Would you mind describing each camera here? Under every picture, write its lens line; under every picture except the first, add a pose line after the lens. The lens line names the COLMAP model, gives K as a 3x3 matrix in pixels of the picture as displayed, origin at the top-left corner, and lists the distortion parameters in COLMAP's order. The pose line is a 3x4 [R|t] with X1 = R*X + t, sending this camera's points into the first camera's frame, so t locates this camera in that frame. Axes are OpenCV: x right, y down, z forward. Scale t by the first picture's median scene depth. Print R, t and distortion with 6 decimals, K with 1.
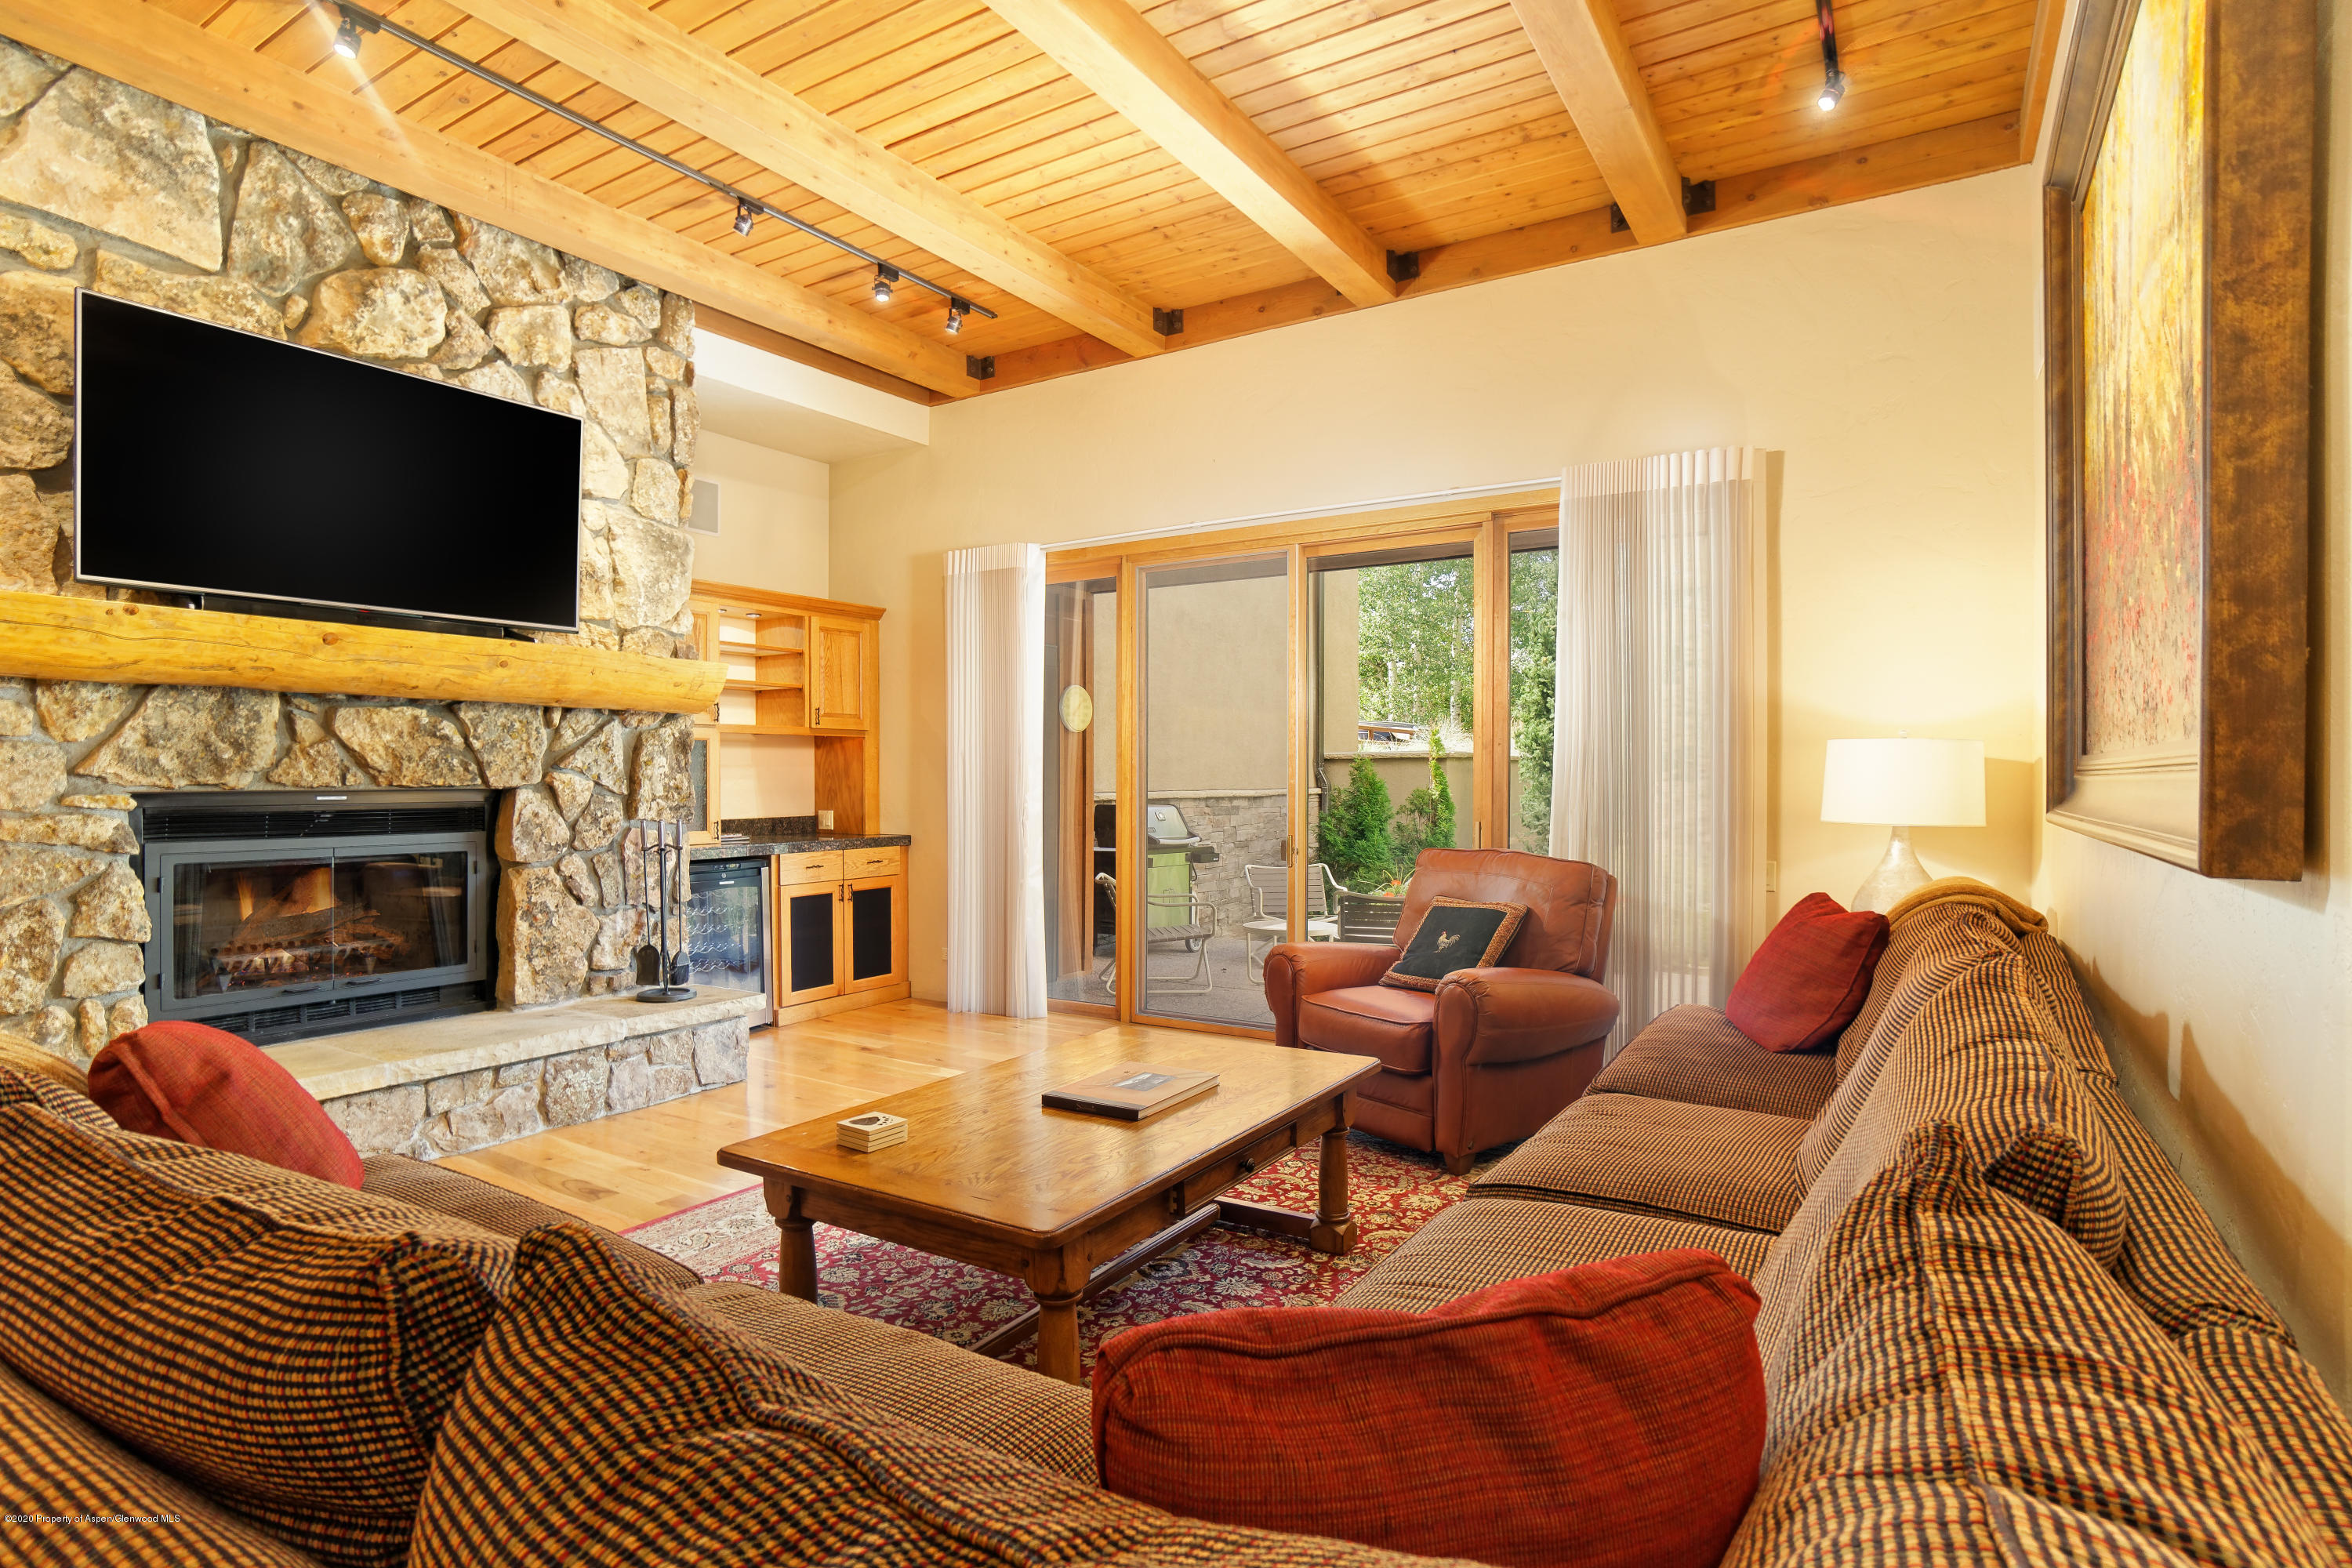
lens RADIAL K [[1189.2, 0, 1159.4], [0, 1189.2, 750.2], [0, 0, 1]] dist [-0.018074, 0.001484]
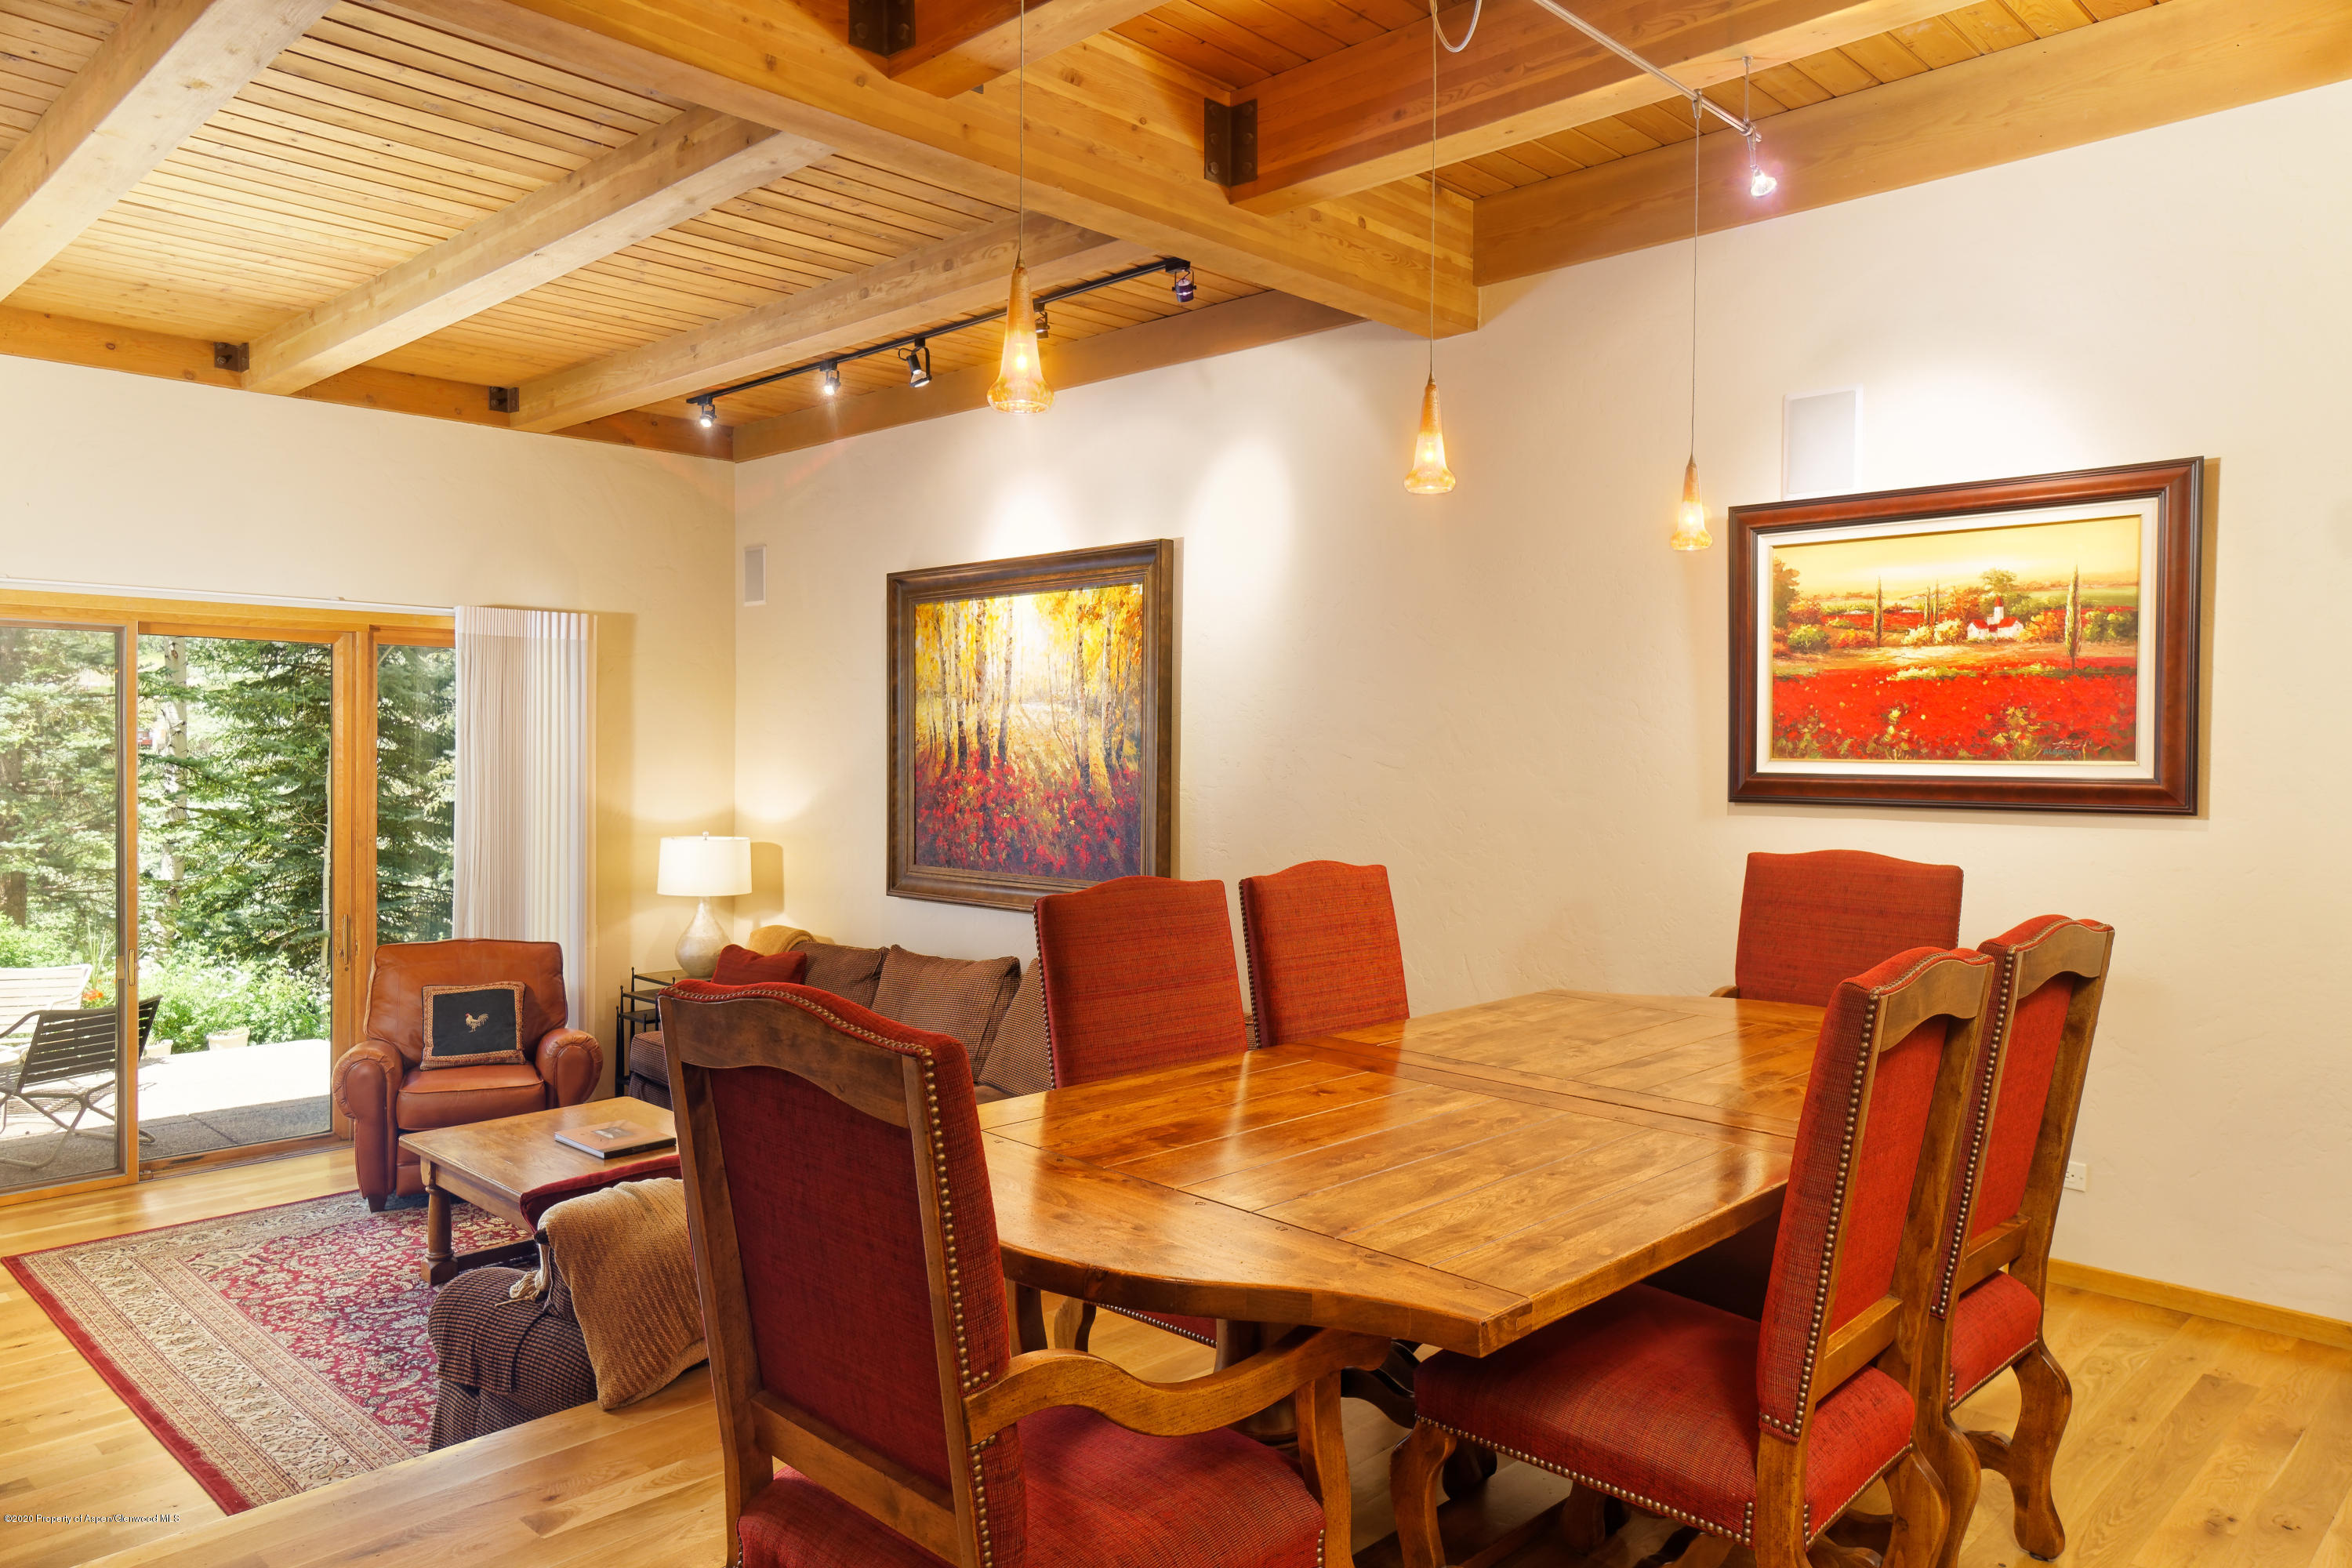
lens RADIAL K [[1622.6, 0, 1178.6], [0, 1622.6, 772.2], [0, 0, 1]] dist [0.026694, 0.010239]
pose [[0.216758, -0.012555, 0.976145, -1.130033], [-0.018598, 0.999683, 0.016987, -0.120430], [-0.976048, -0.021836, 0.216456, -0.026254]]
